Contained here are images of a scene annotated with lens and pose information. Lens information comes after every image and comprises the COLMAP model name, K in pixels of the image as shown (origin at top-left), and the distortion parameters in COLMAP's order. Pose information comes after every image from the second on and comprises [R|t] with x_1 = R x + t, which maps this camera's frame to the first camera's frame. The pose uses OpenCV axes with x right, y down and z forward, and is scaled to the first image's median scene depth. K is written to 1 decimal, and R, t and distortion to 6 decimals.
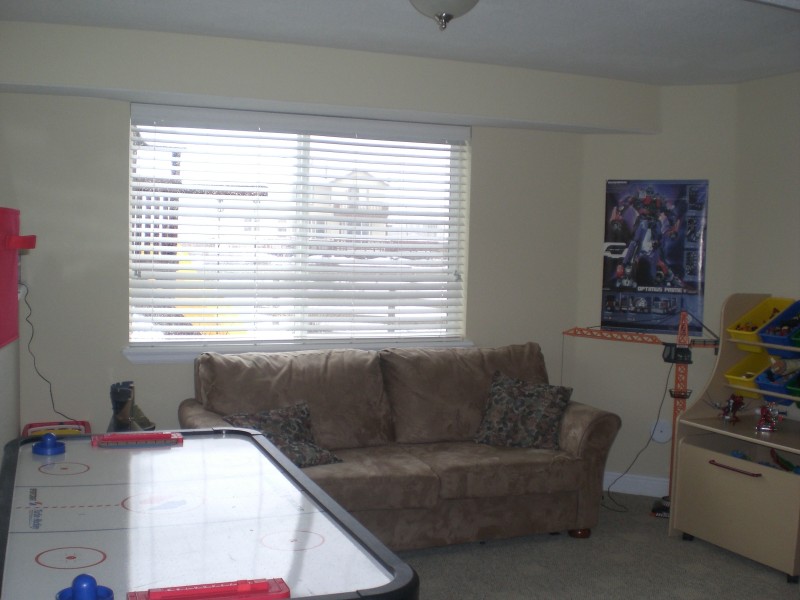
lens RADIAL K [[905.4, 0, 400.0], [0, 905.4, 300.0], [0, 0, 1]] dist [-0.093373, -0.062741]
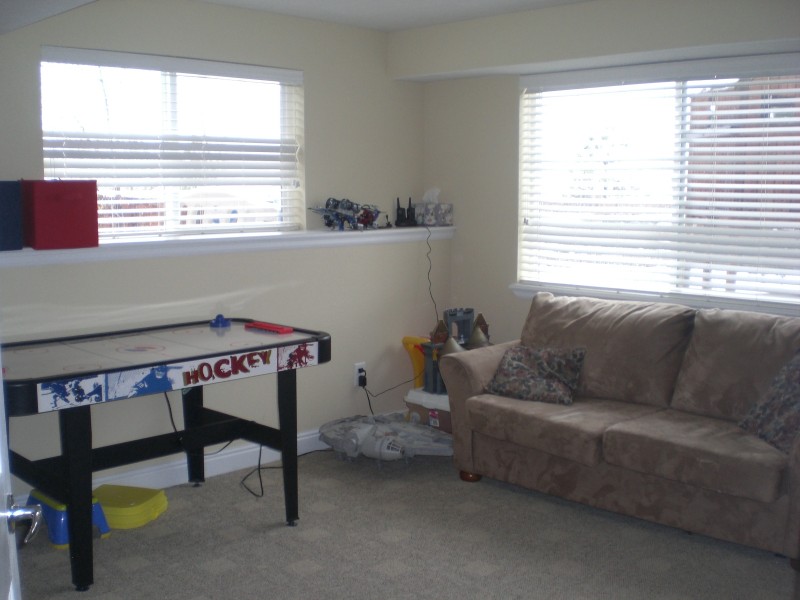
lens RADIAL K [[905.4, 0, 400.0], [0, 905.4, 300.0], [0, 0, 1]] dist [-0.093373, -0.062741]
pose [[0.425205, 0.090847, -0.900526, 0.699134], [-0.047399, 0.995820, 0.078080, -0.011387], [0.903855, 0.009484, 0.427733, 0.348449]]
